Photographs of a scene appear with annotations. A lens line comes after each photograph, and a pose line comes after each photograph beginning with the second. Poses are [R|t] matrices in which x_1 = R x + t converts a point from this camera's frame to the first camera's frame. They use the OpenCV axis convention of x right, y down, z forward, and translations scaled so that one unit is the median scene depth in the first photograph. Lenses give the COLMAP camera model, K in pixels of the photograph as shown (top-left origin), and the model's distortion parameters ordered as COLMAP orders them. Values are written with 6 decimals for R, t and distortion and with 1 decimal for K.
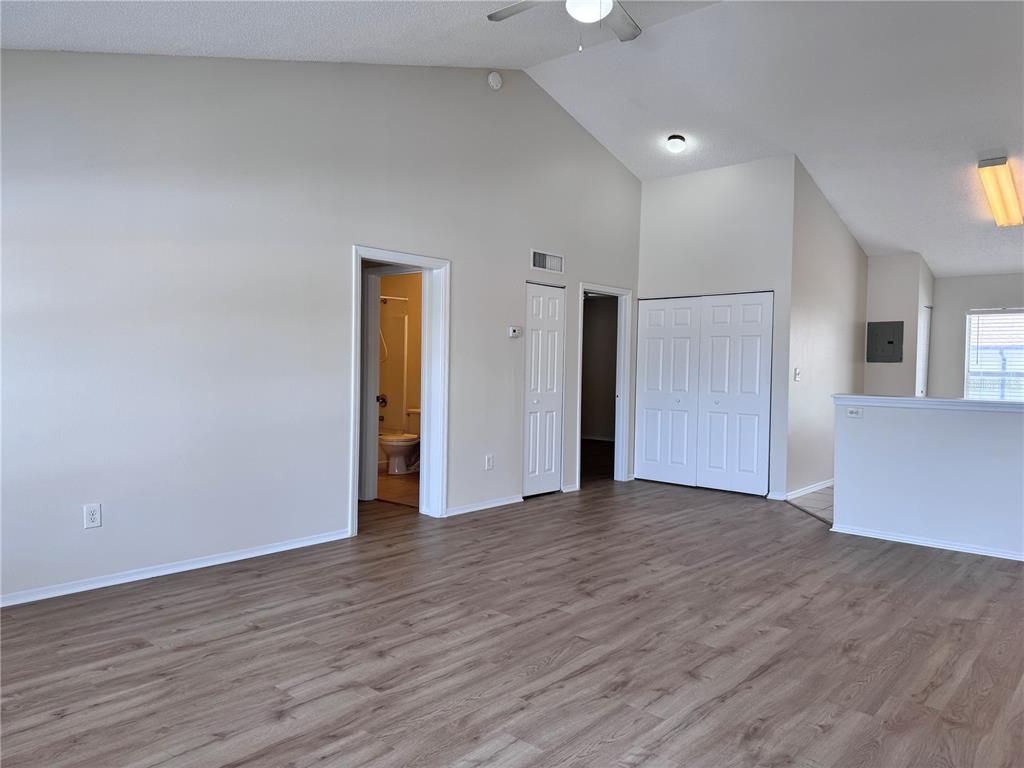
lens RADIAL K [[712.8, 0, 519.8], [0, 712.8, 384.7], [0, 0, 1]] dist [0.102072, -0.126327]
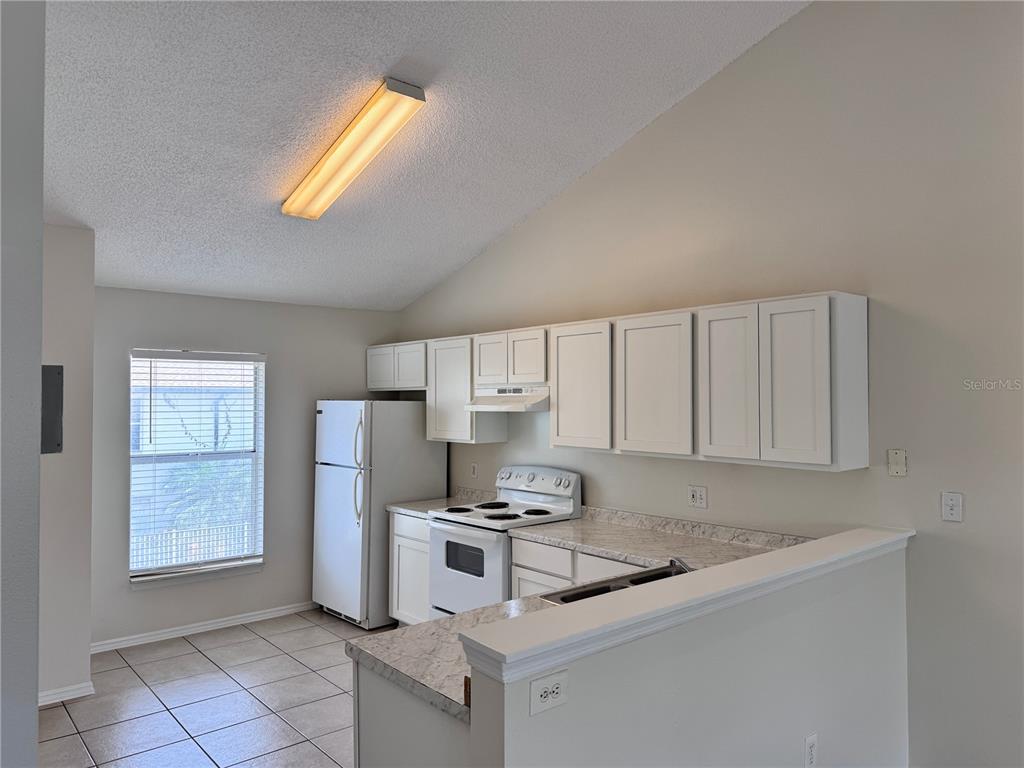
lens RADIAL K [[712.8, 0, 519.8], [0, 712.8, 384.7], [0, 0, 1]] dist [0.102072, -0.126327]
pose [[0.140393, 0.010092, 0.990044, 0.207641], [0.032558, 0.999360, -0.014804, -0.115377], [-0.989560, 0.034312, 0.139974, 1.279461]]
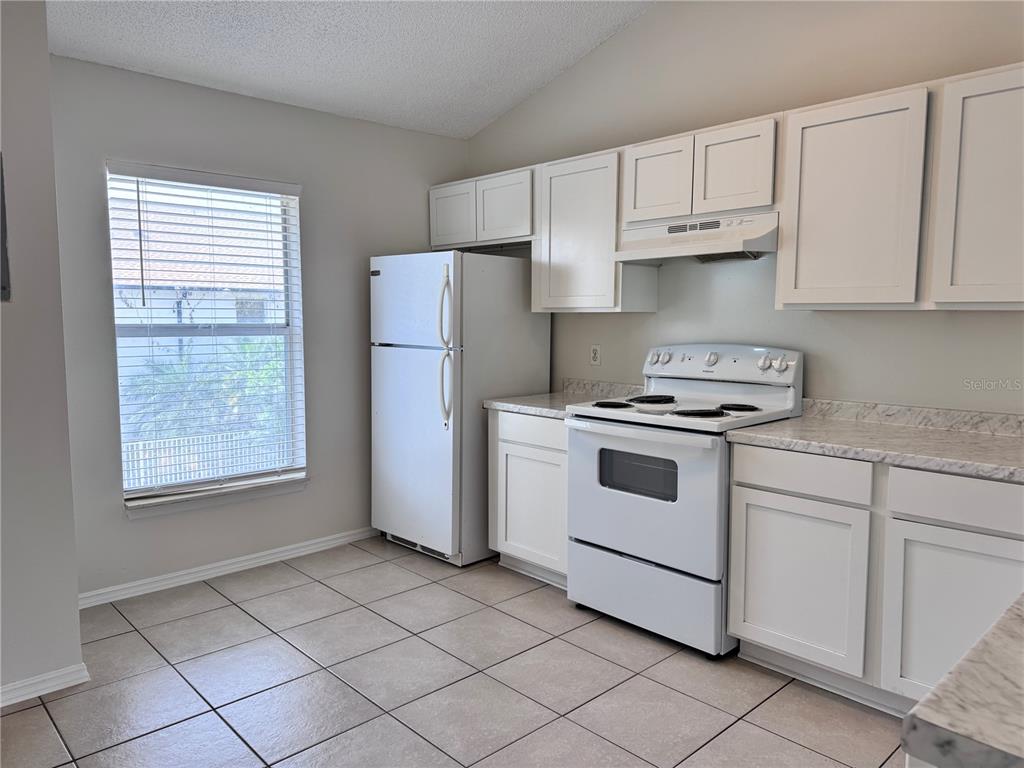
lens RADIAL K [[712.8, 0, 519.8], [0, 712.8, 384.7], [0, 0, 1]] dist [0.102072, -0.126327]
pose [[0.086306, -0.112397, 0.989908, 0.534174], [0.026764, 0.993519, 0.110474, -0.048840], [-0.995909, 0.016960, 0.088755, 1.563124]]
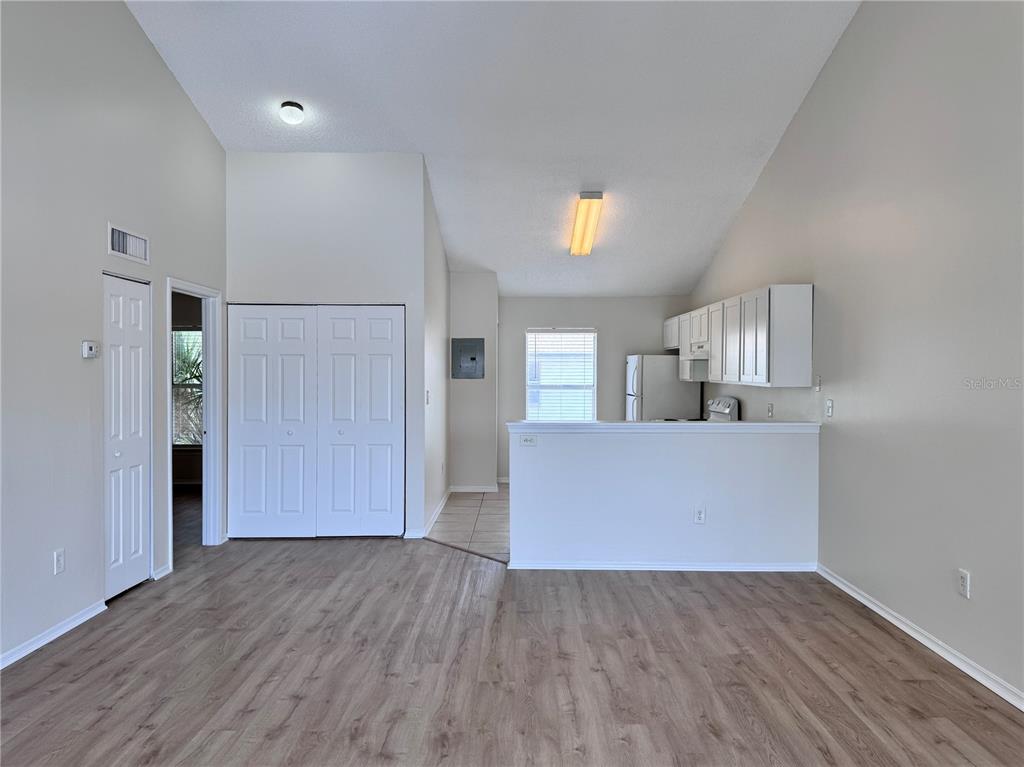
lens RADIAL K [[751.2, 0, 514.3], [0, 751.2, 381.2], [0, 0, 1]] dist [0.089189, -0.118817]
pose [[0.755774, -0.022582, 0.654443, -0.259063], [0.028082, 0.999604, 0.002062, -0.055814], [-0.654230, 0.016820, 0.756109, 0.354314]]
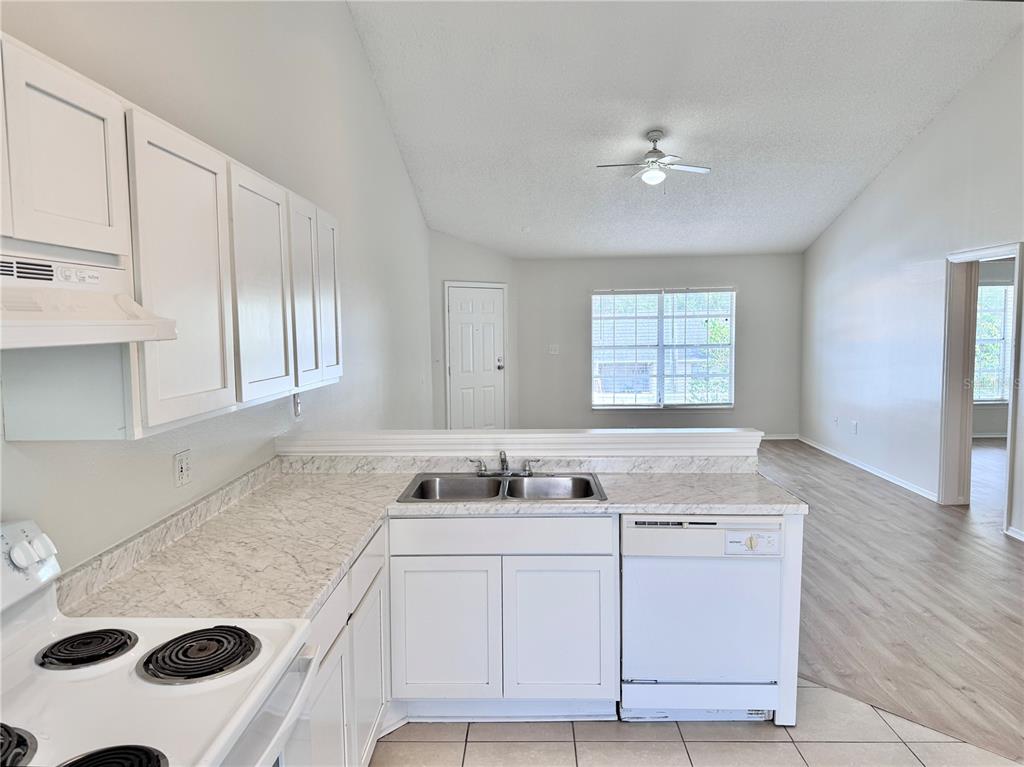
lens RADIAL K [[726.4, 0, 512.0], [0, 726.4, 383.5], [0, 0, 1]] dist [0.095998, -0.130881]
pose [[-0.767674, 0.047522, -0.639076, 1.328516], [-0.017678, 0.995297, 0.095246, -0.108366], [0.640597, 0.084415, -0.763223, 1.810145]]
